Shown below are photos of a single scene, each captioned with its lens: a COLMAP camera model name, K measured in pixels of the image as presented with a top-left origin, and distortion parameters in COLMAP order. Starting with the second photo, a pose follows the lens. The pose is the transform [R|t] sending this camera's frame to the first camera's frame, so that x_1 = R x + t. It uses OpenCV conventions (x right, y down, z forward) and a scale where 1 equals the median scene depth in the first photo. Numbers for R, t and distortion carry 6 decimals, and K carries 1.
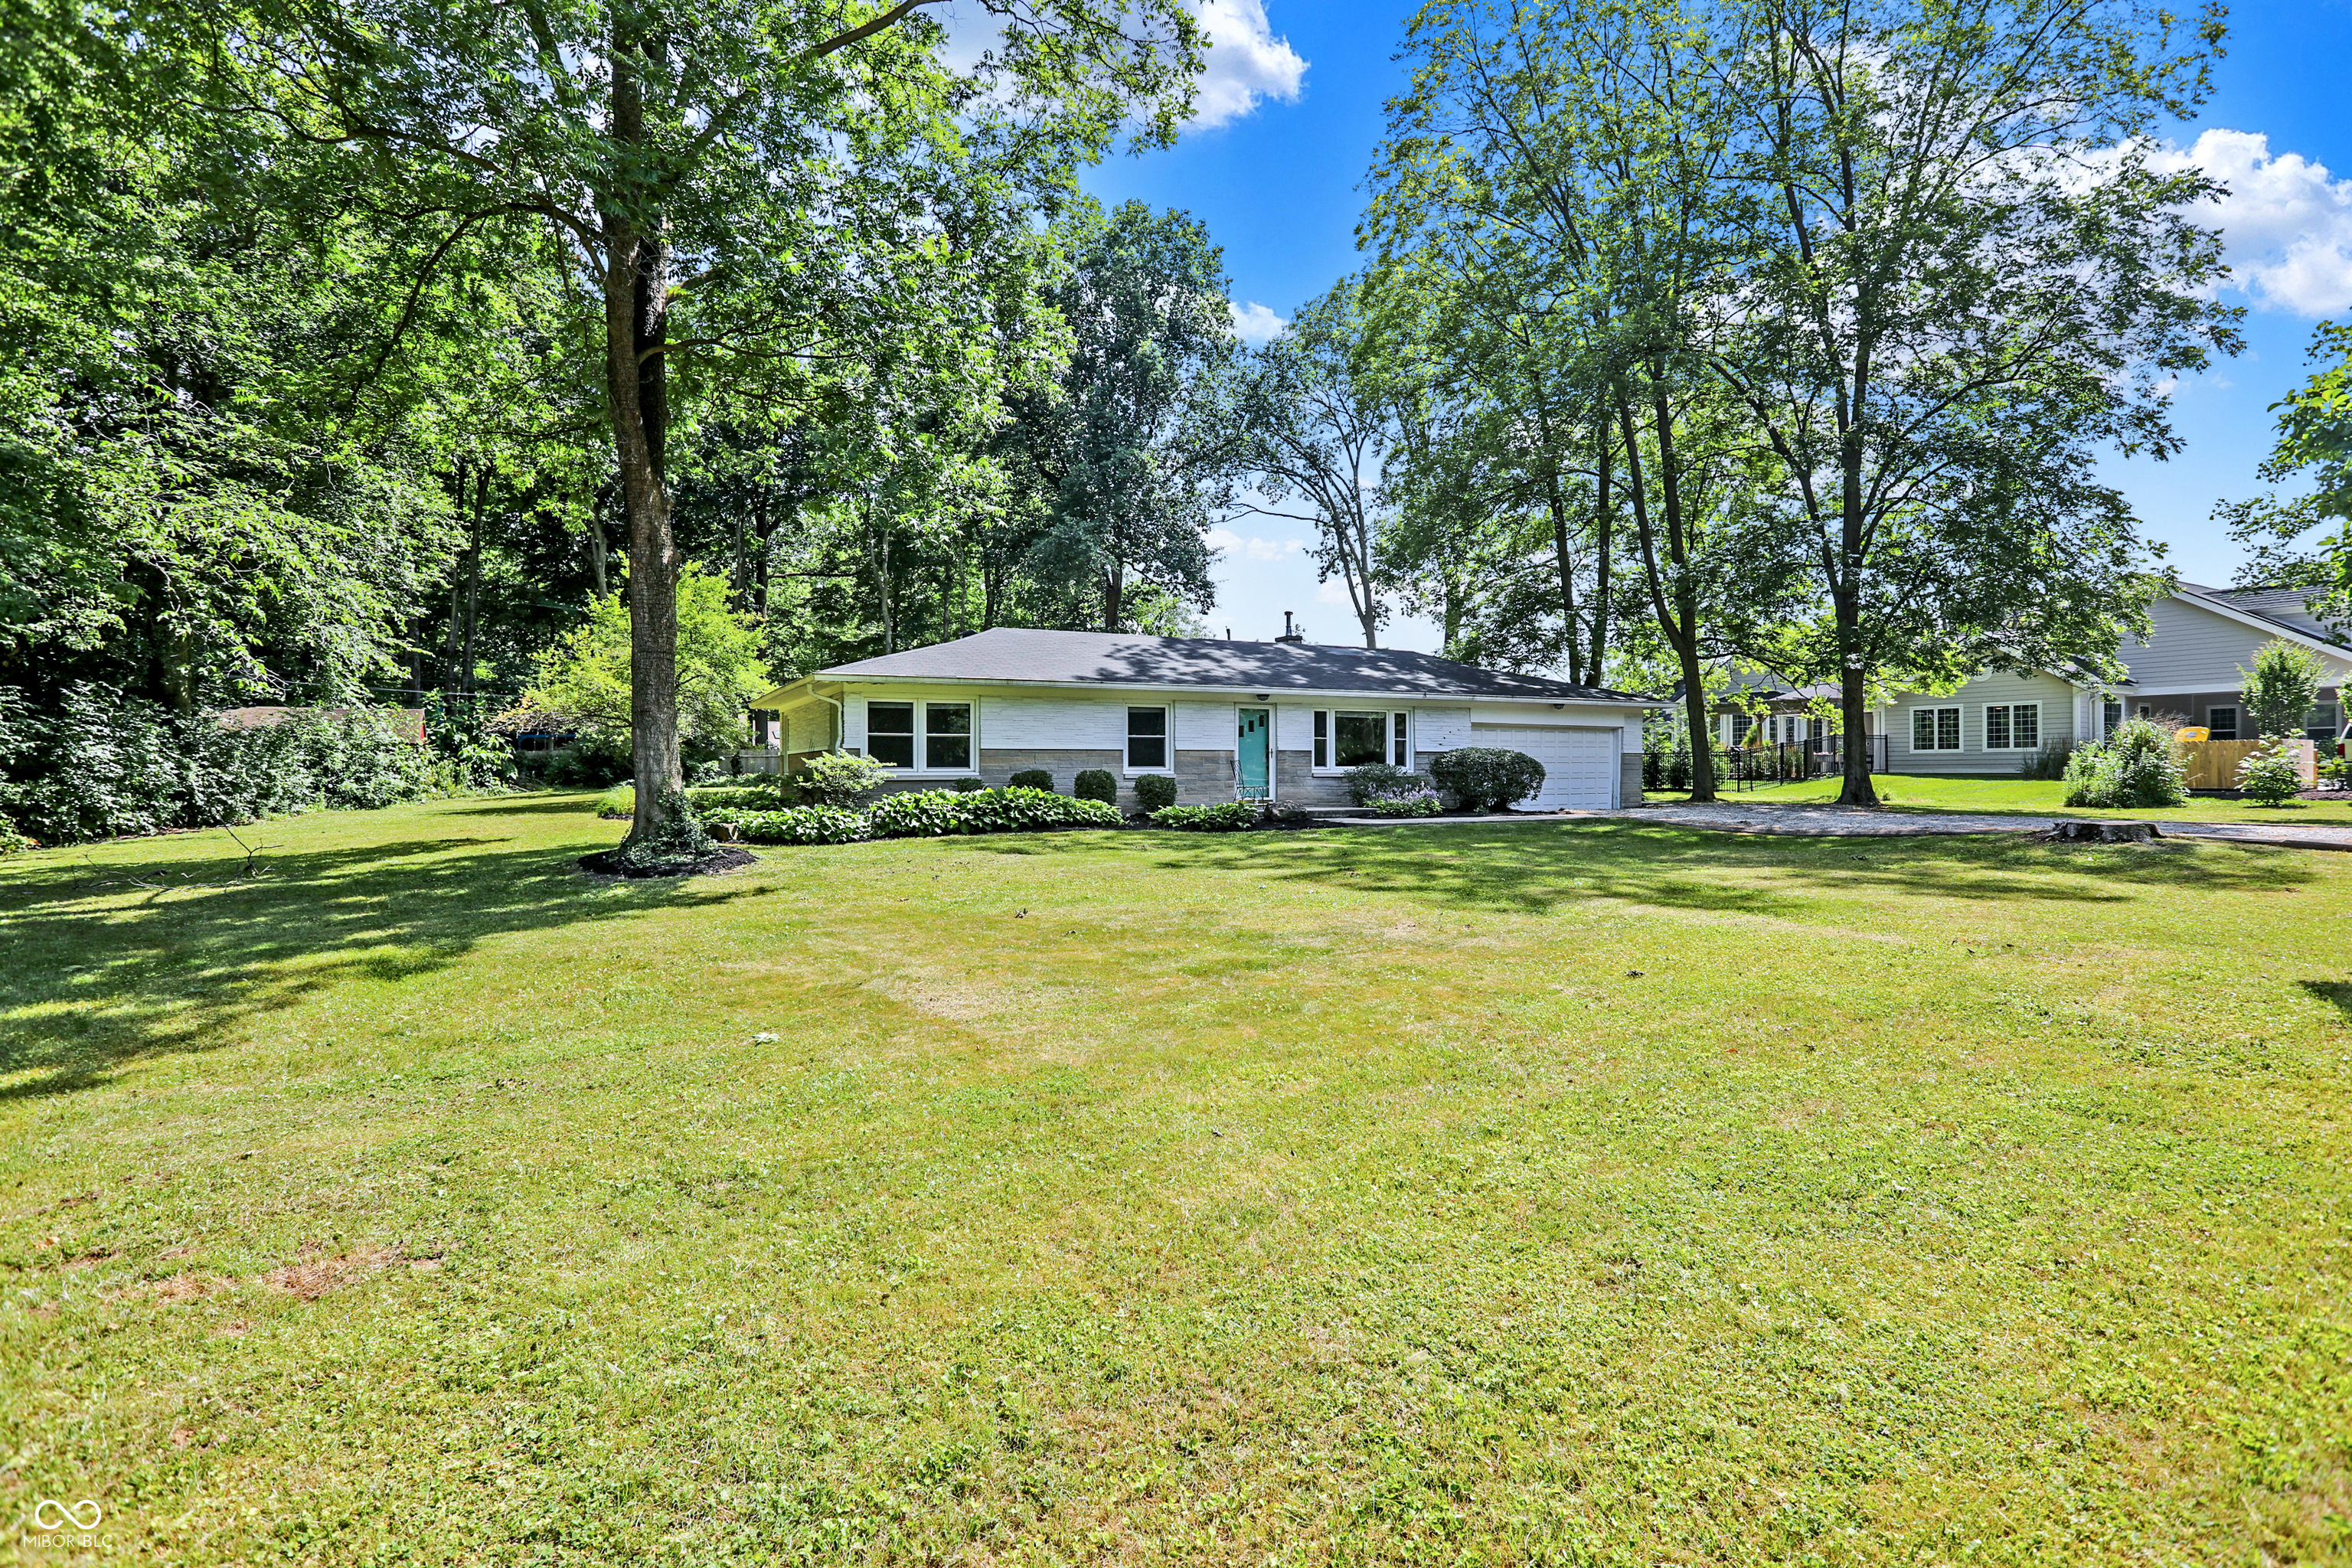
lens RADIAL K [[1169.1, 0, 1176.0], [0, 1169.1, 784.0], [0, 0, 1]] dist [-0.066618, 0.031414]
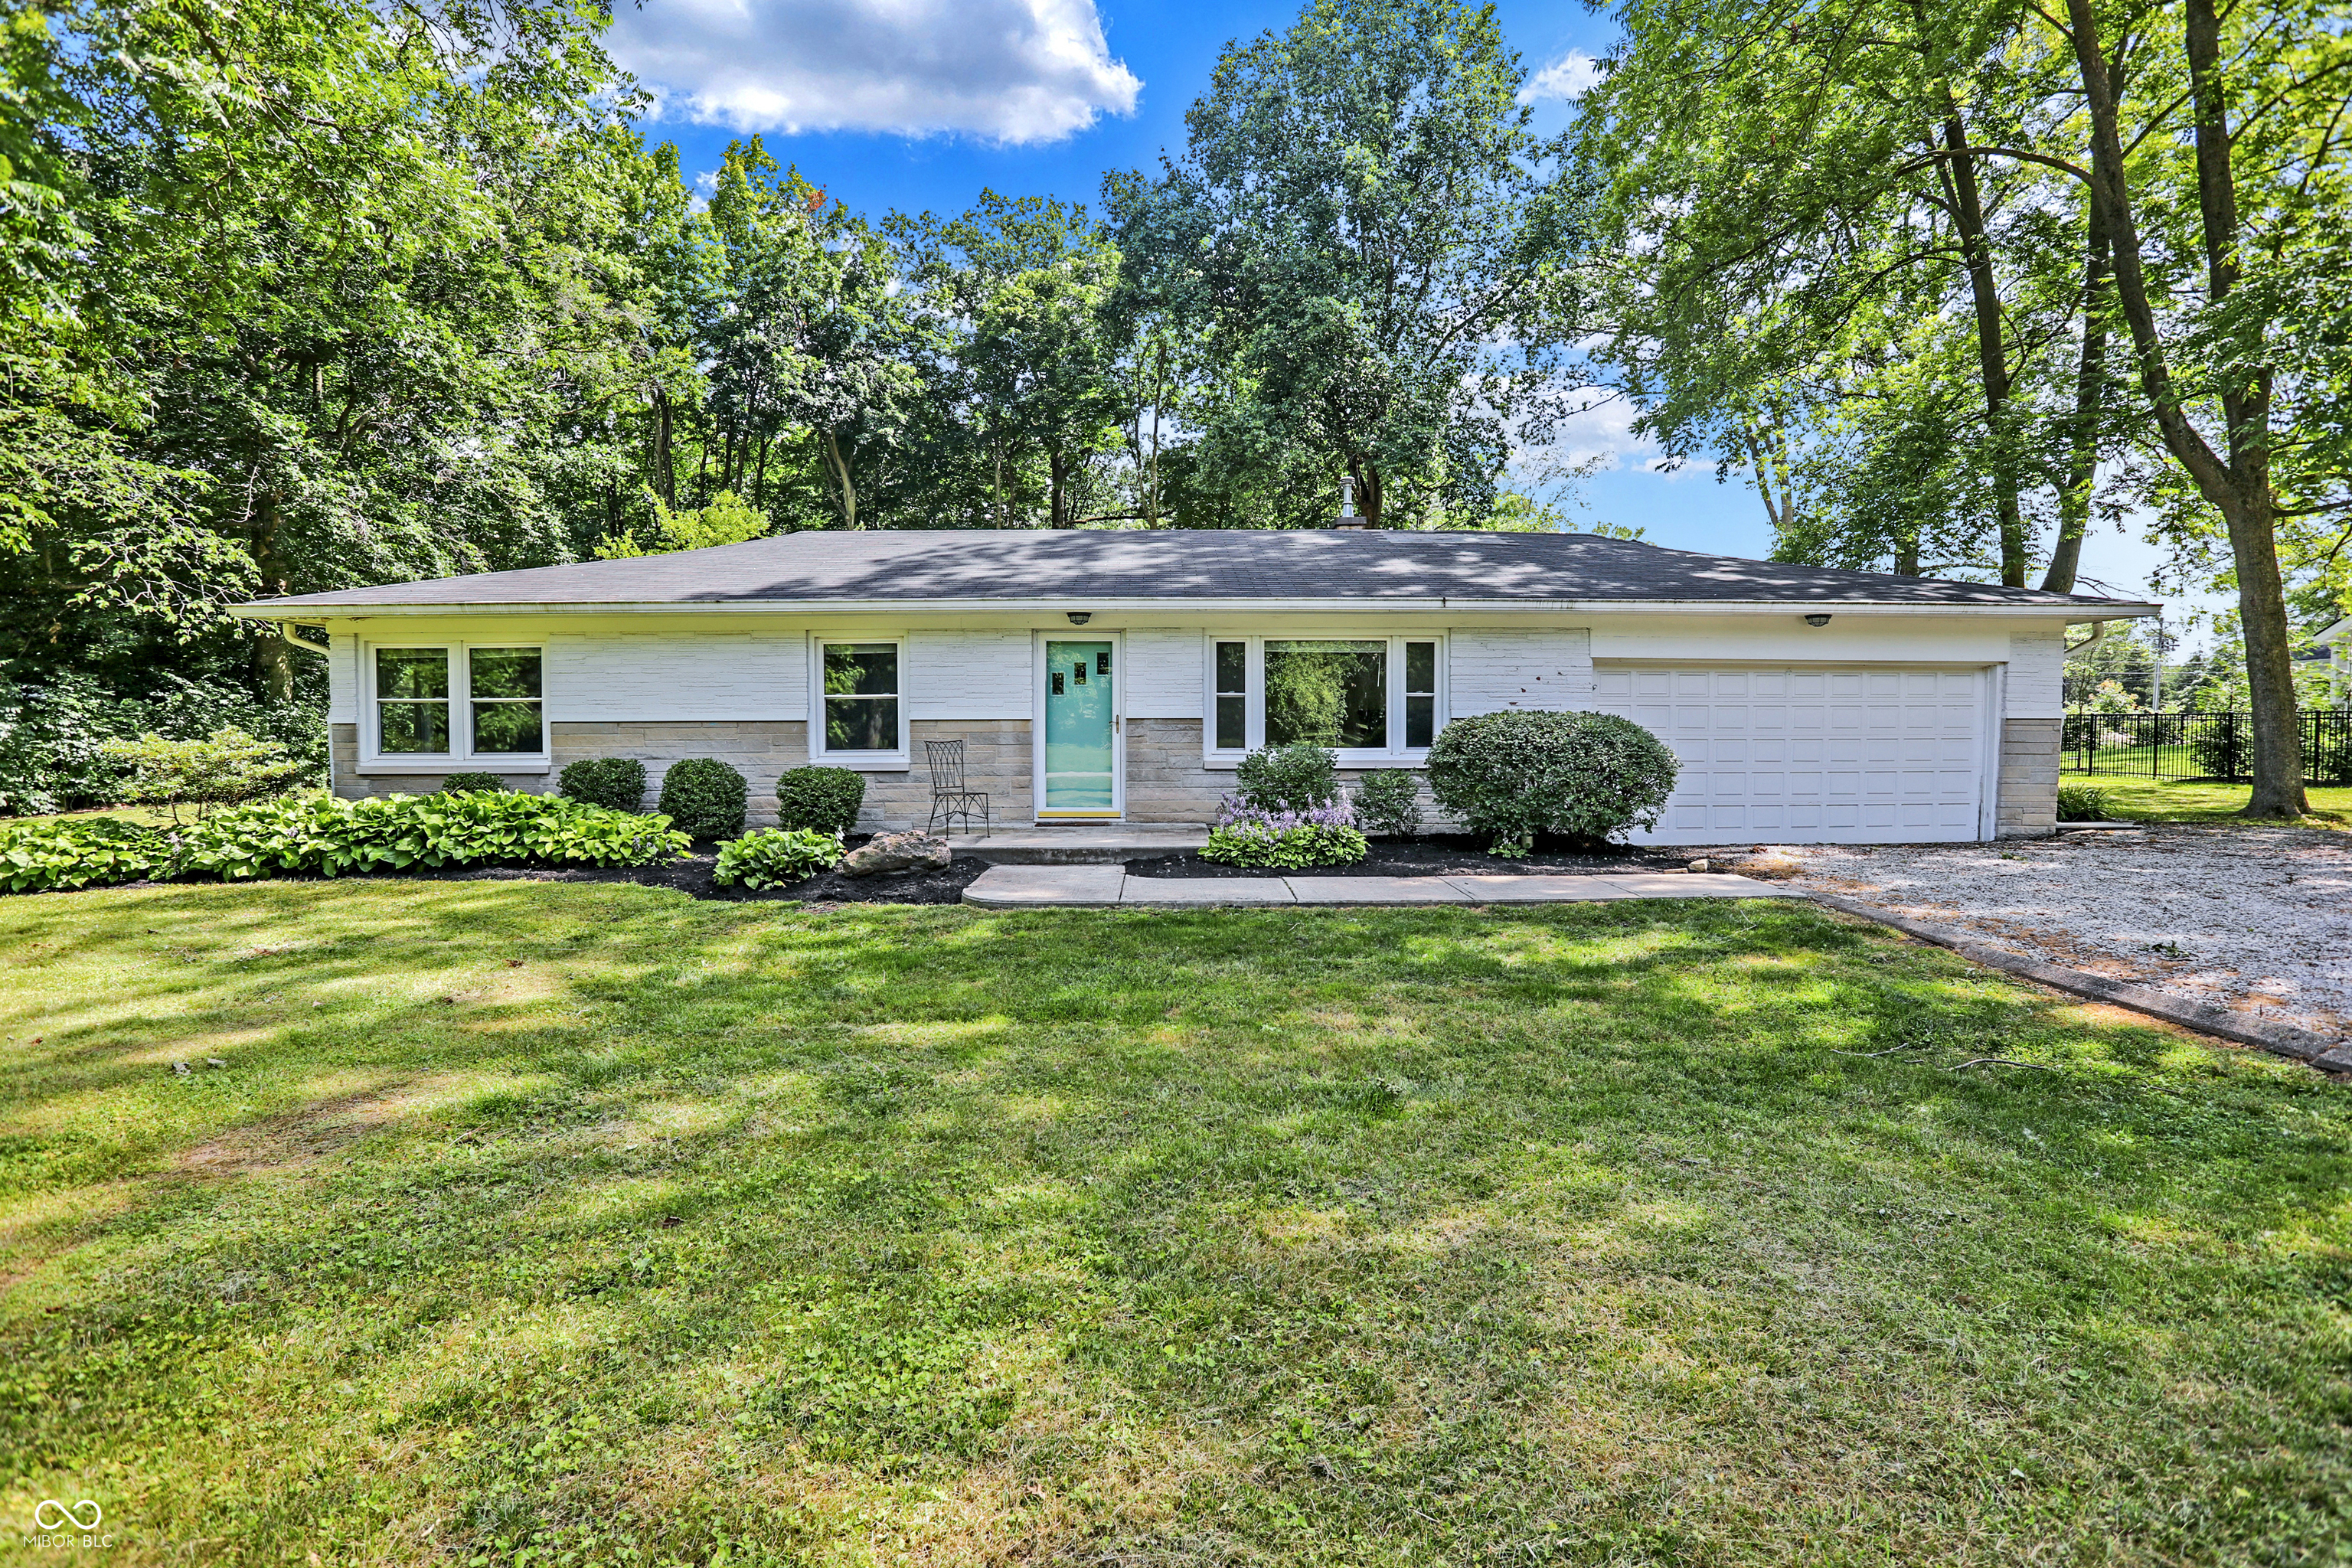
lens RADIAL K [[1169.1, 0, 1176.0], [0, 1169.1, 784.0], [0, 0, 1]] dist [-0.066618, 0.031414]
pose [[0.906916, 0.014611, -0.421058, 0.326149], [-0.002890, 0.999591, 0.028461, -0.014297], [0.421302, -0.024595, 0.906587, 0.528817]]
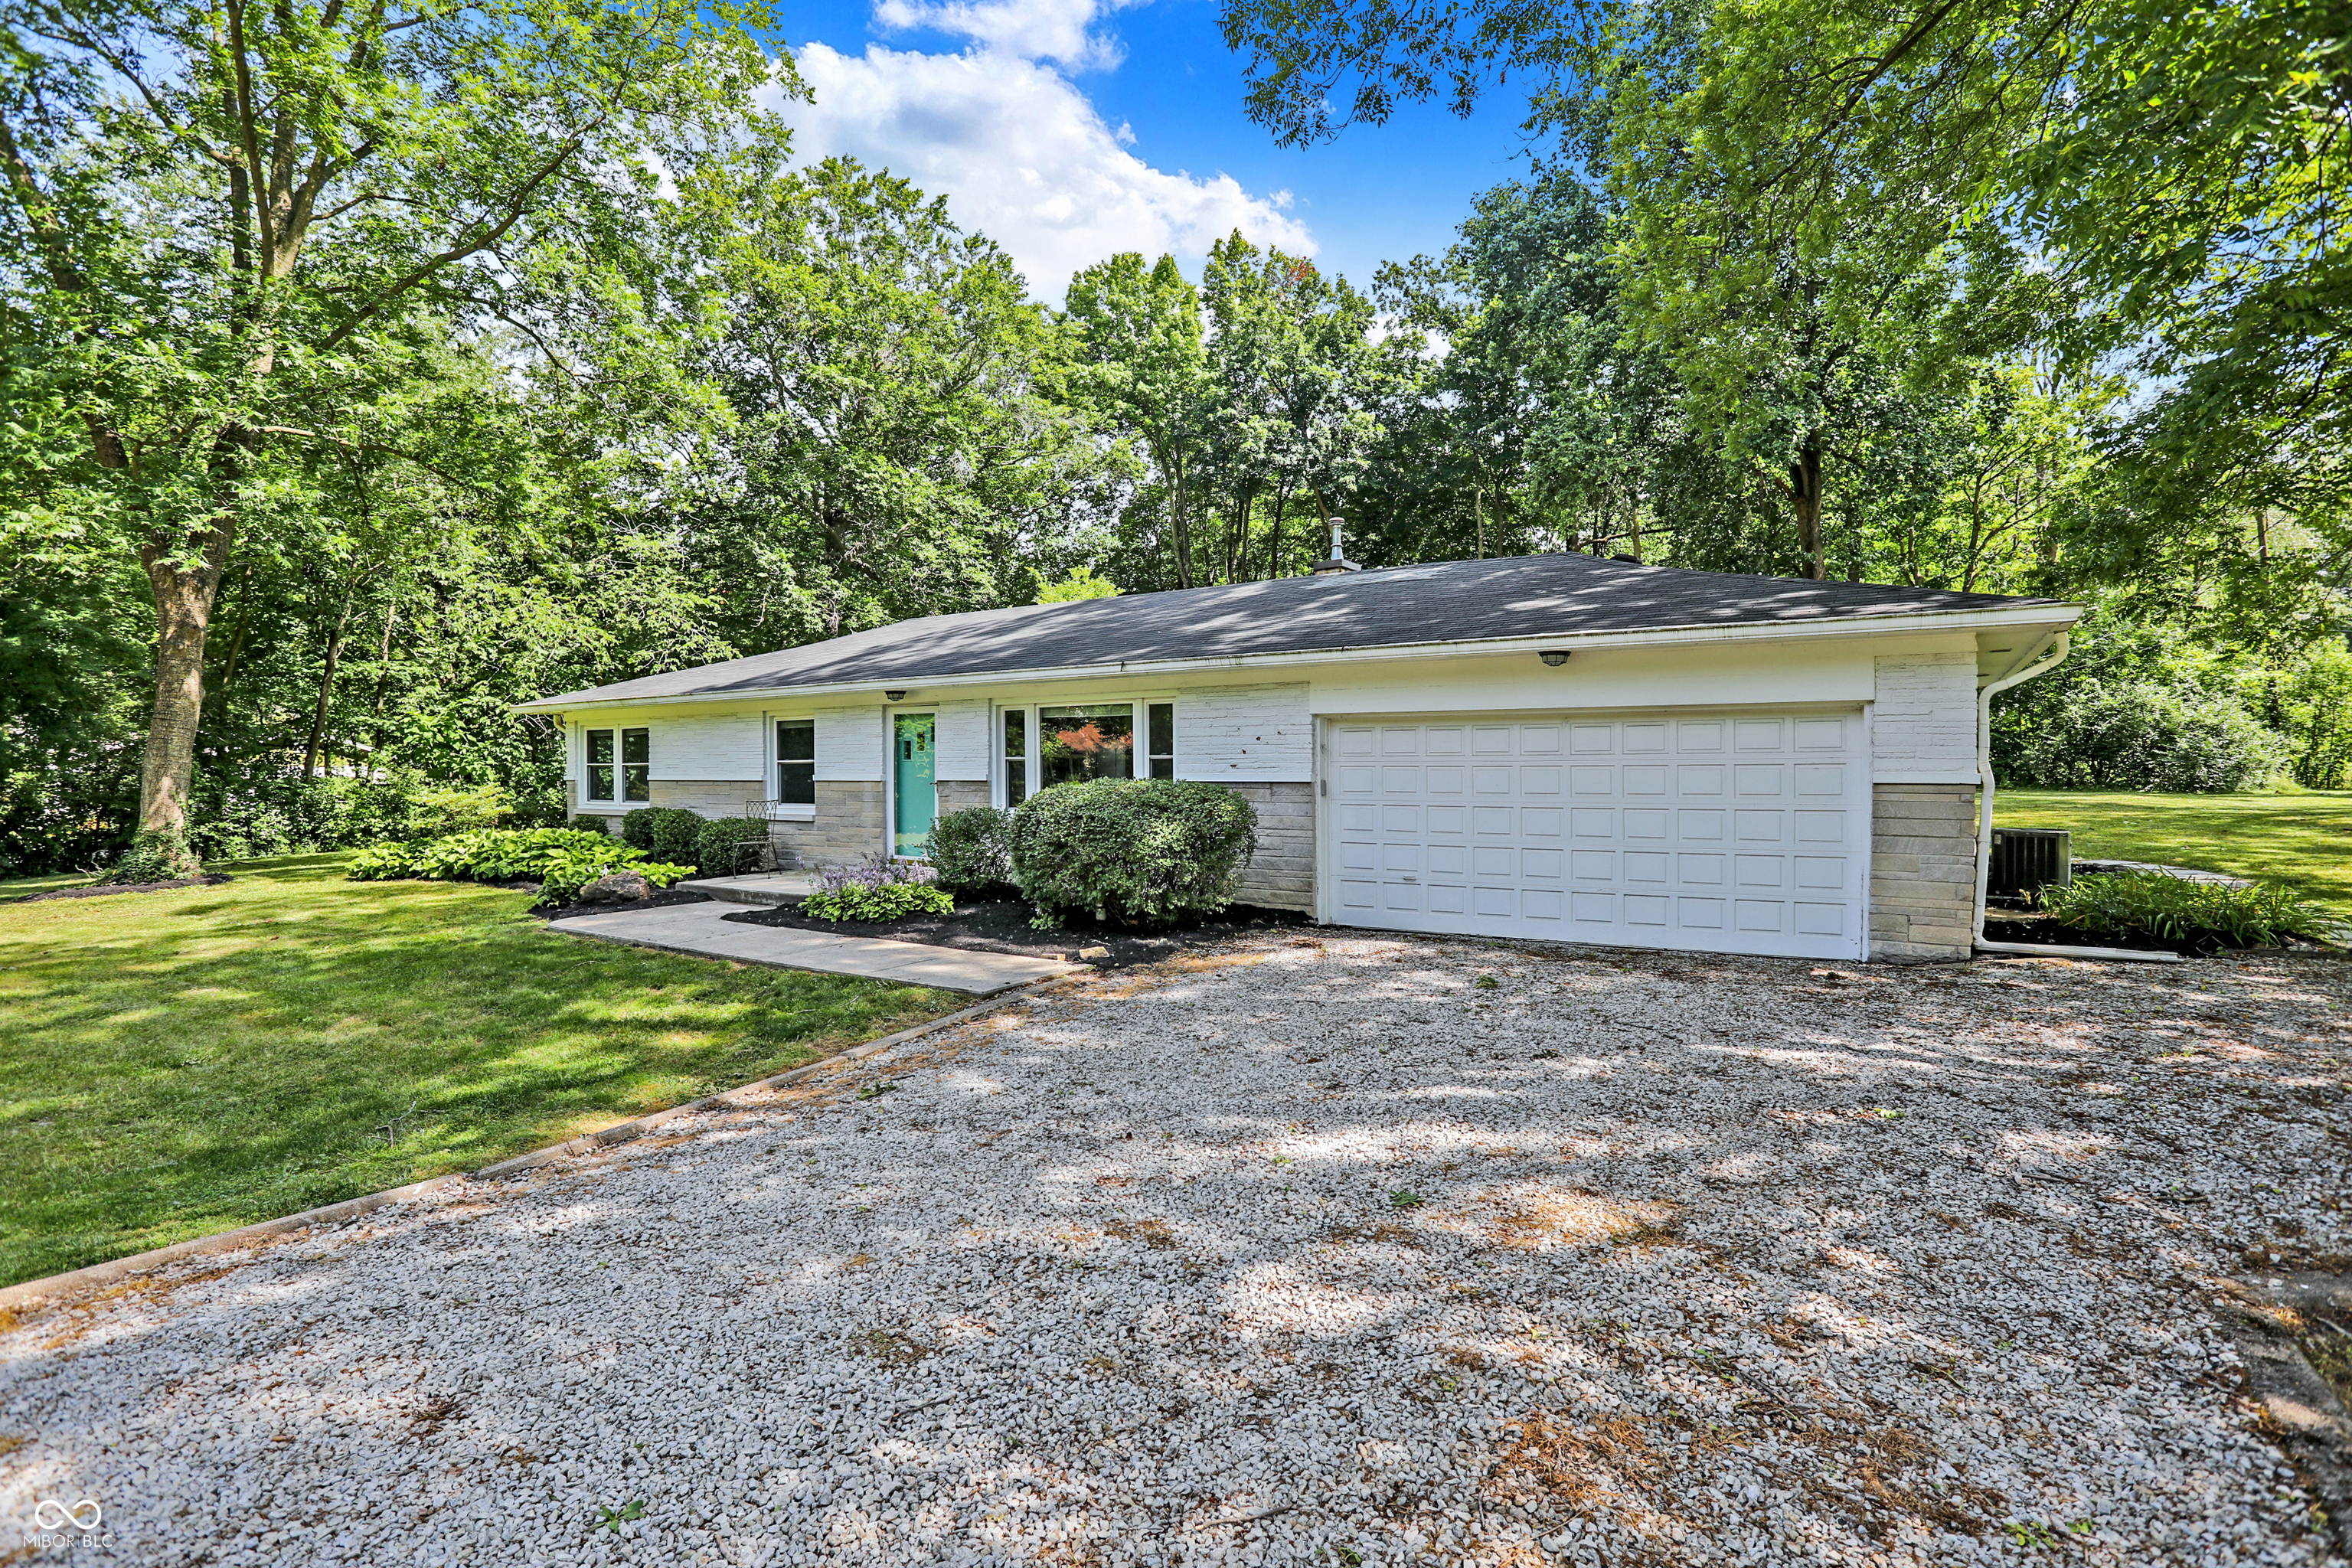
lens RADIAL K [[1169.1, 0, 1176.0], [0, 1169.1, 784.0], [0, 0, 1]] dist [-0.066618, 0.031414]
pose [[0.501665, 0.011409, -0.864987, 0.660062], [-0.003624, 0.999932, 0.011087, -0.033806], [0.865055, -0.002427, 0.501672, 0.799485]]
